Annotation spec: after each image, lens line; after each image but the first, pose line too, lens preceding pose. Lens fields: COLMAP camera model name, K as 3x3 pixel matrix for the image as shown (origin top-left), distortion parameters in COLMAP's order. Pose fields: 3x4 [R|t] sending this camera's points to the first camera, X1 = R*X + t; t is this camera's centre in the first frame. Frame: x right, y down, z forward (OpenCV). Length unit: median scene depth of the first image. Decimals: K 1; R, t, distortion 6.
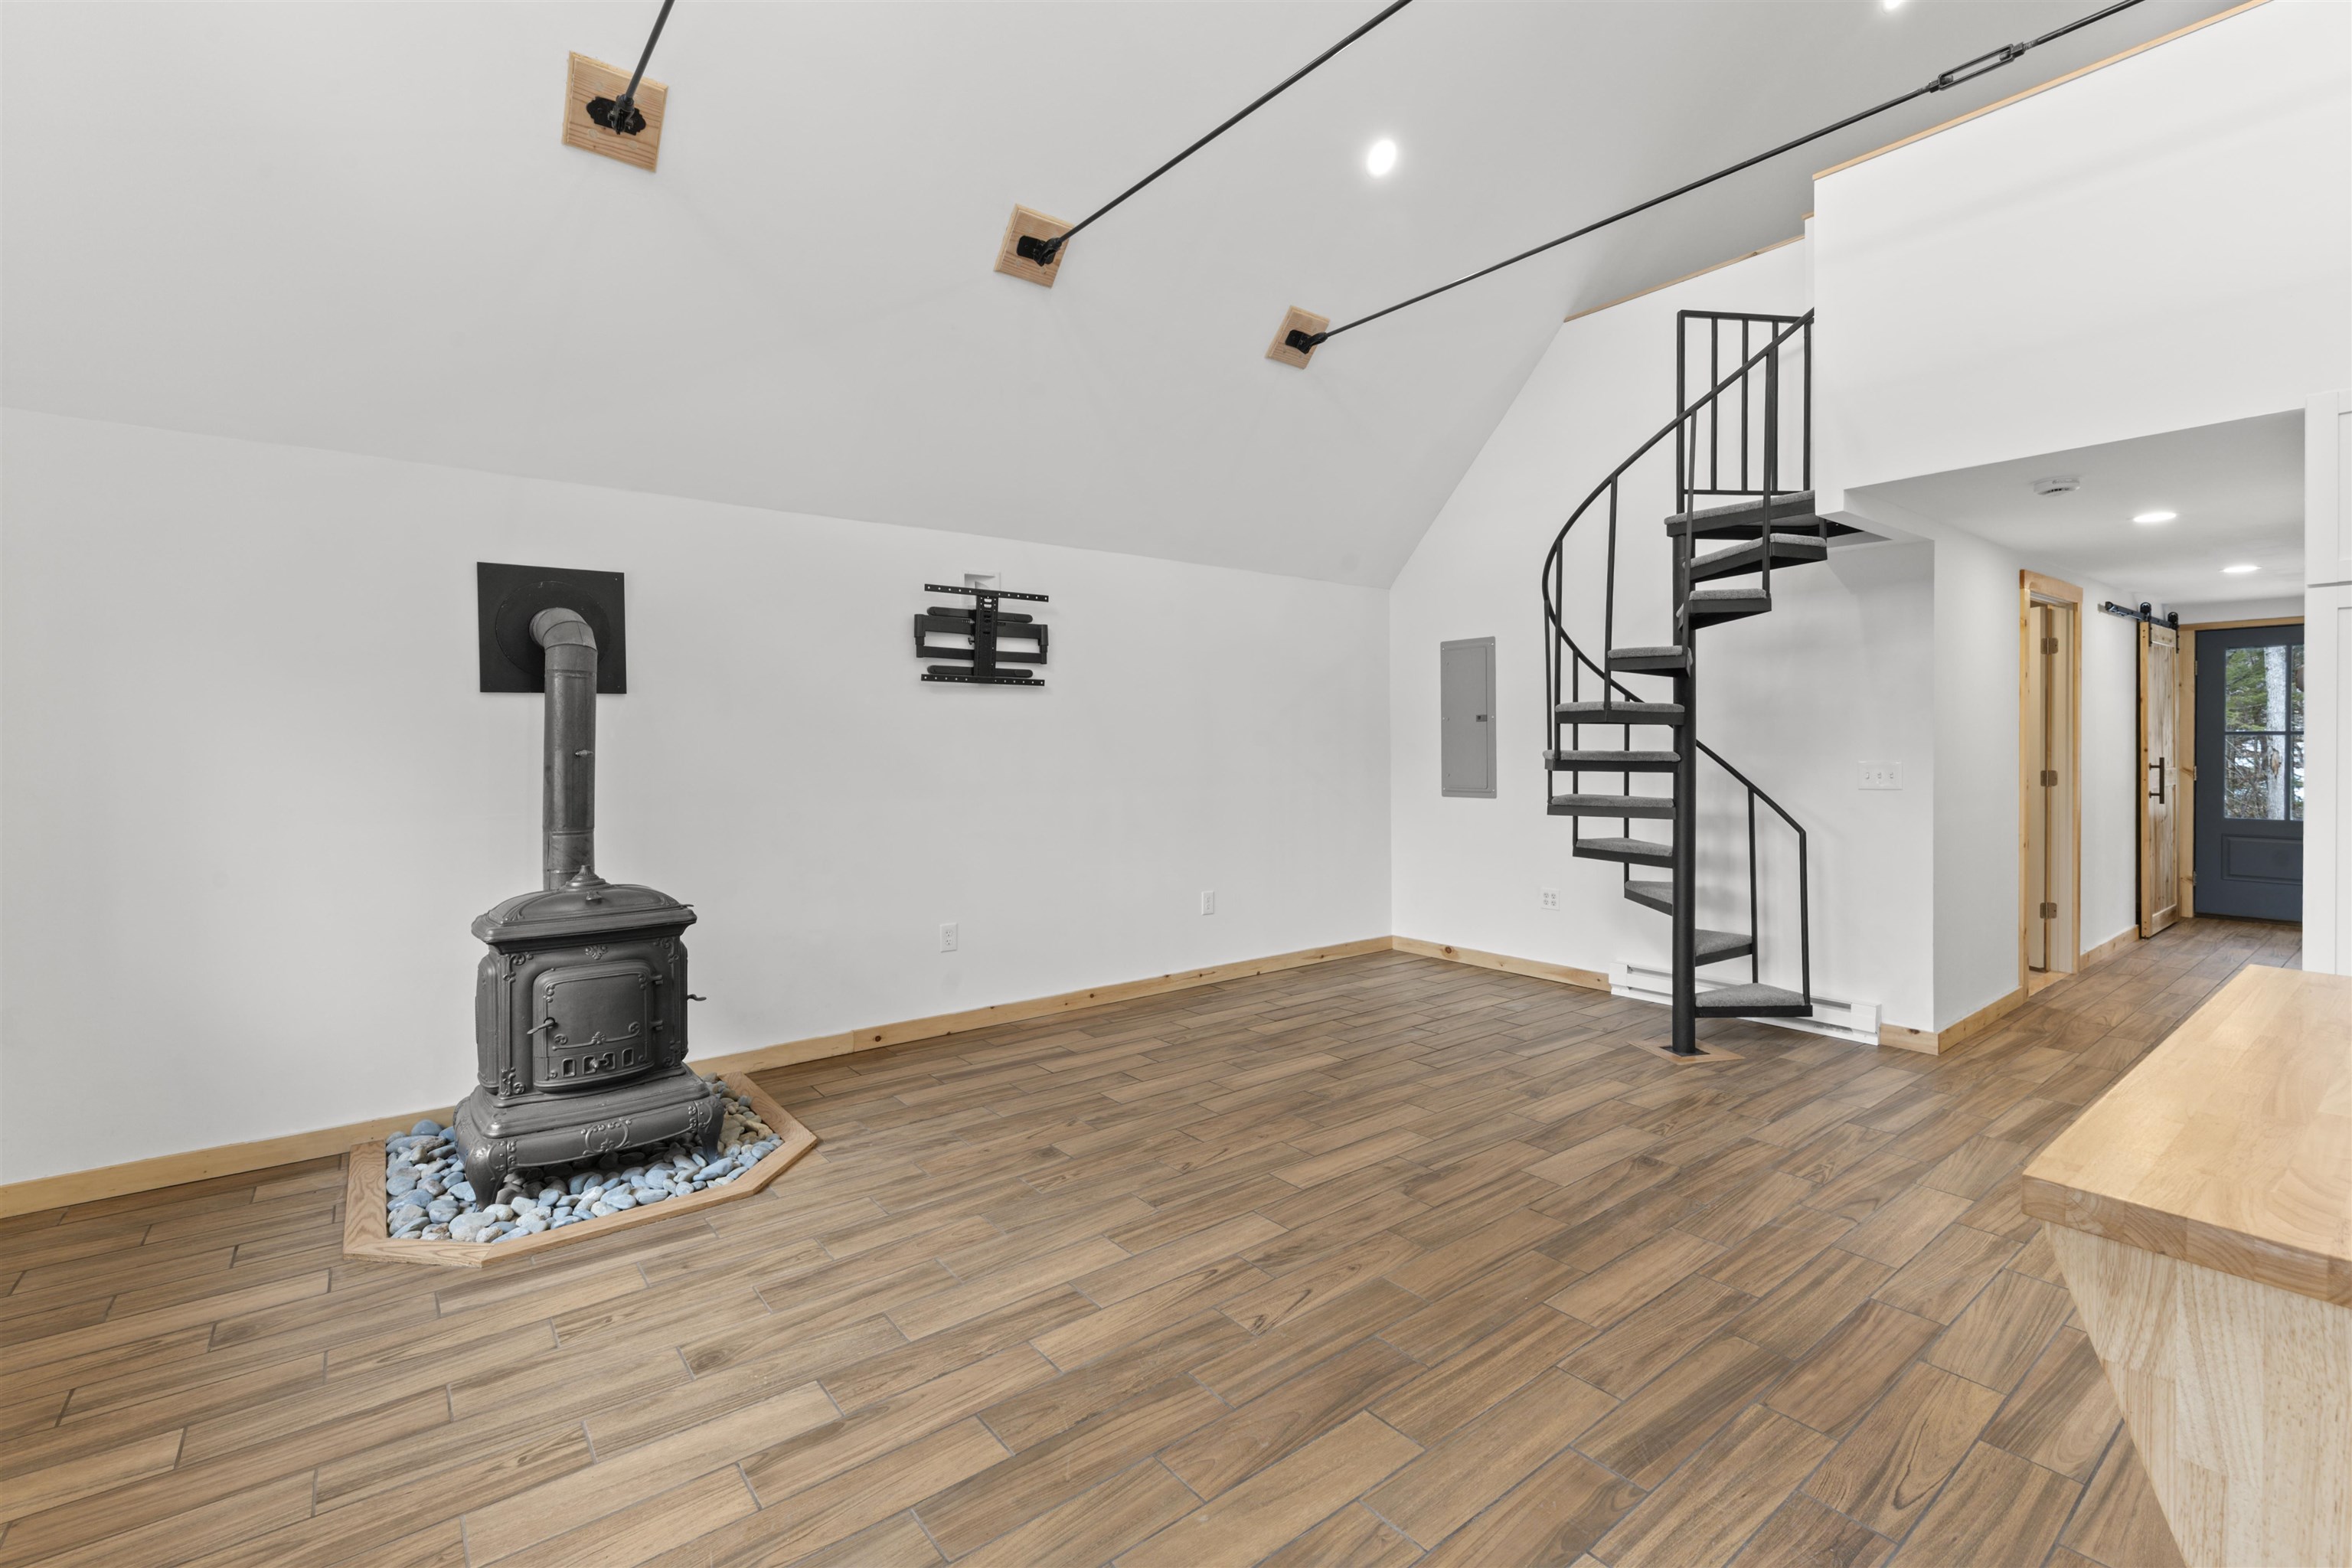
lens RADIAL K [[1042.3, 0, 1199.8], [0, 1042.3, 744.6], [0, 0, 1]] dist [0.001415, -0.000098]
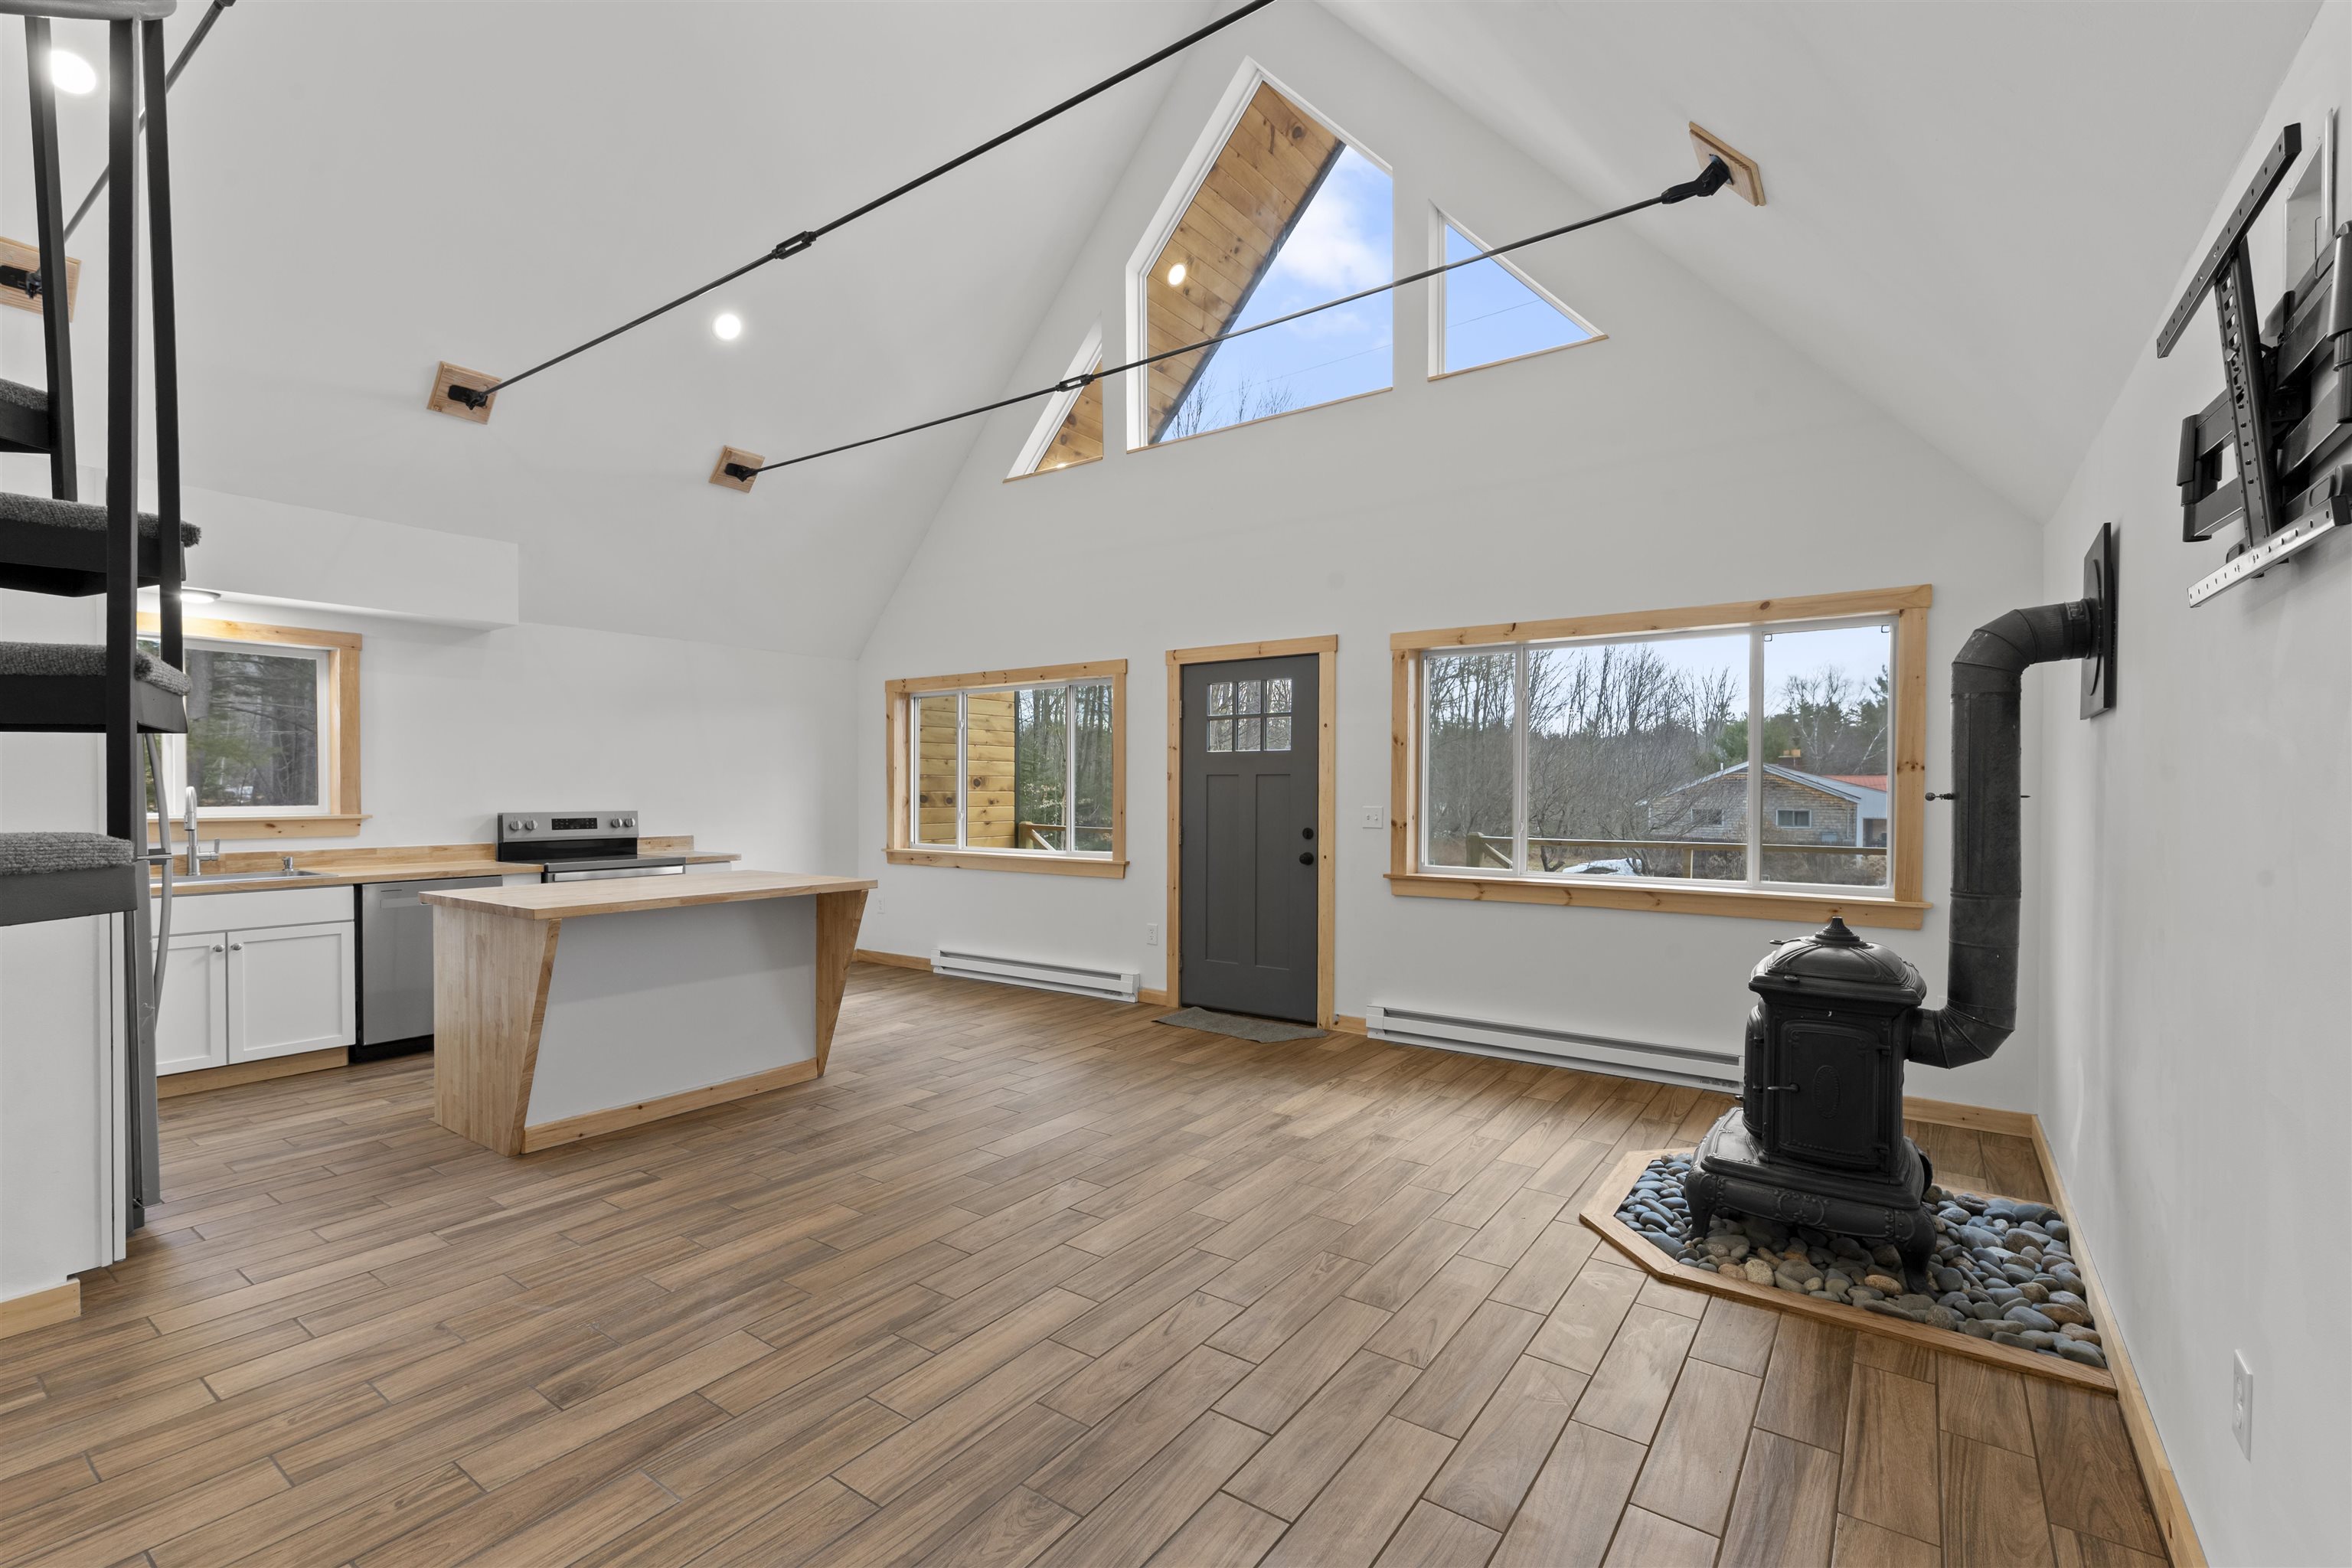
lens RADIAL K [[1048.2, 0, 1186.9], [0, 1048.2, 801.8], [0, 0, 1]] dist [0.000760, -0.000289]
pose [[-0.961084, 0.009809, -0.276082, 0.216716], [0.004875, 0.999816, 0.018551, -0.006840], [0.276214, 0.016484, -0.960955, 1.740461]]
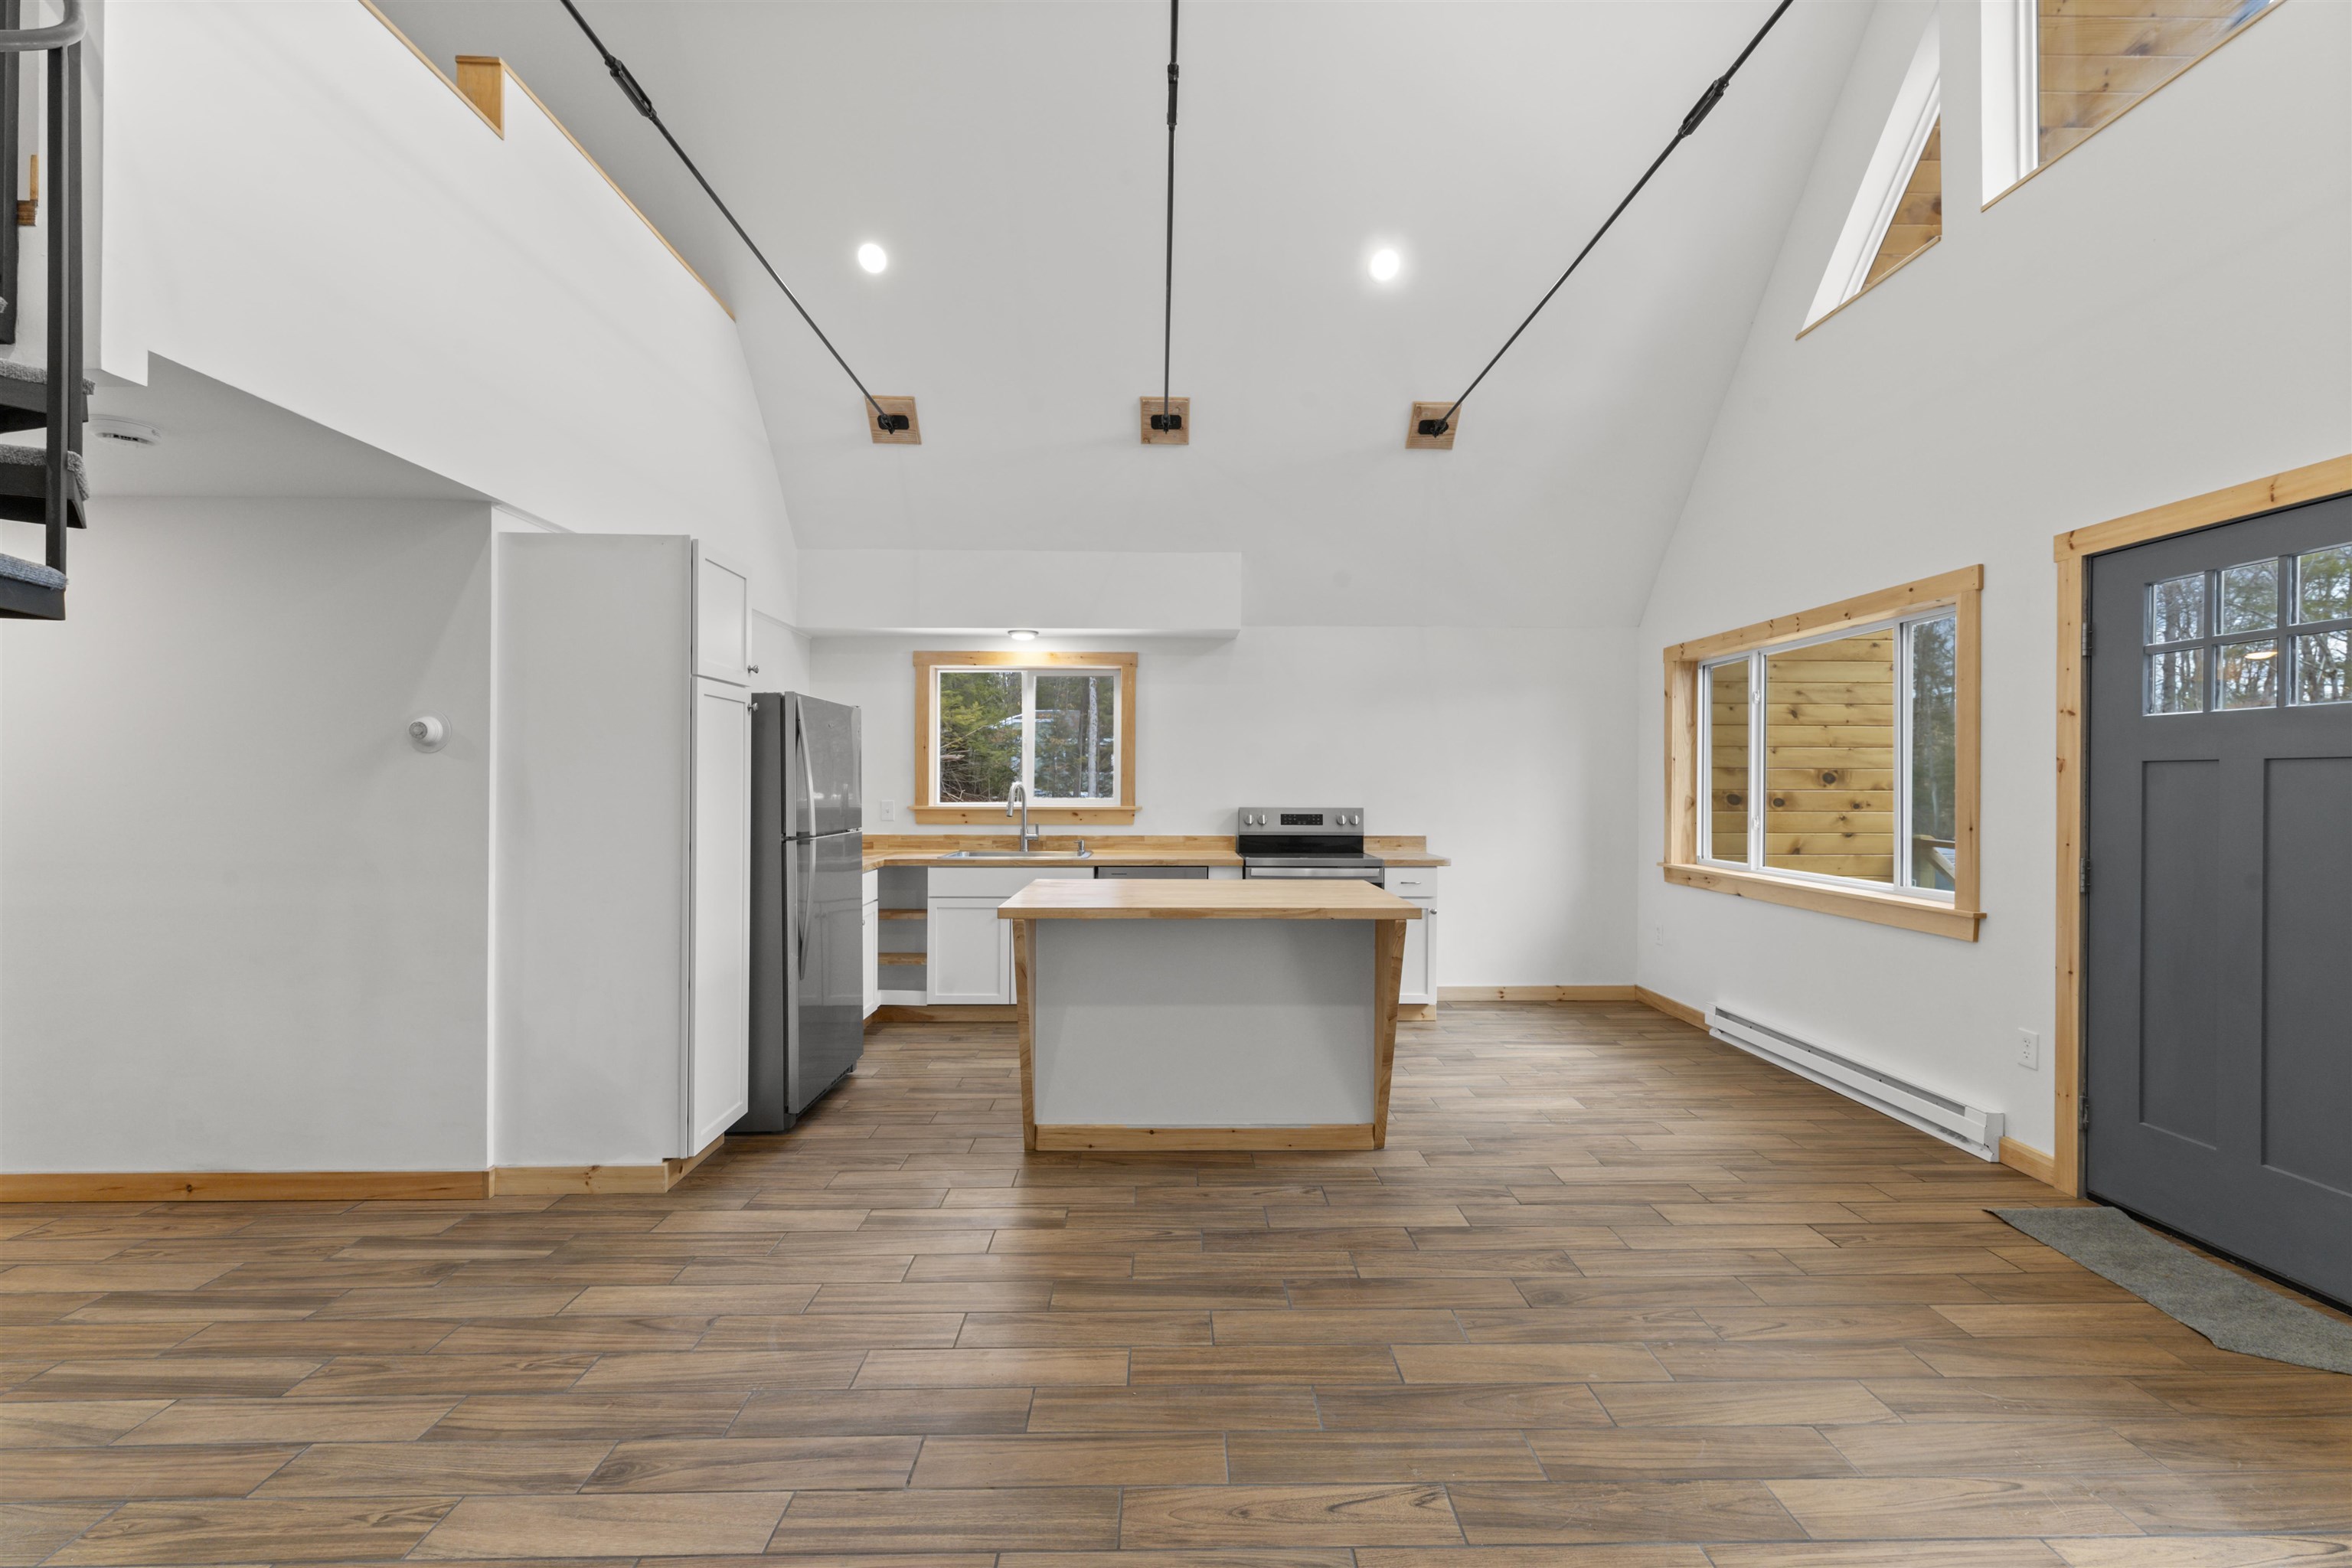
lens RADIAL K [[1021.7, 0, 1176.0], [0, 1021.7, 784.0], [0, 0, 1]] dist [0.000843, -0.000352]
pose [[-0.791127, 0.004012, 0.611639, -0.197835], [0.005138, 0.999987, 0.000086, -0.004034], [-0.611630, 0.003211, -0.791137, 1.242051]]
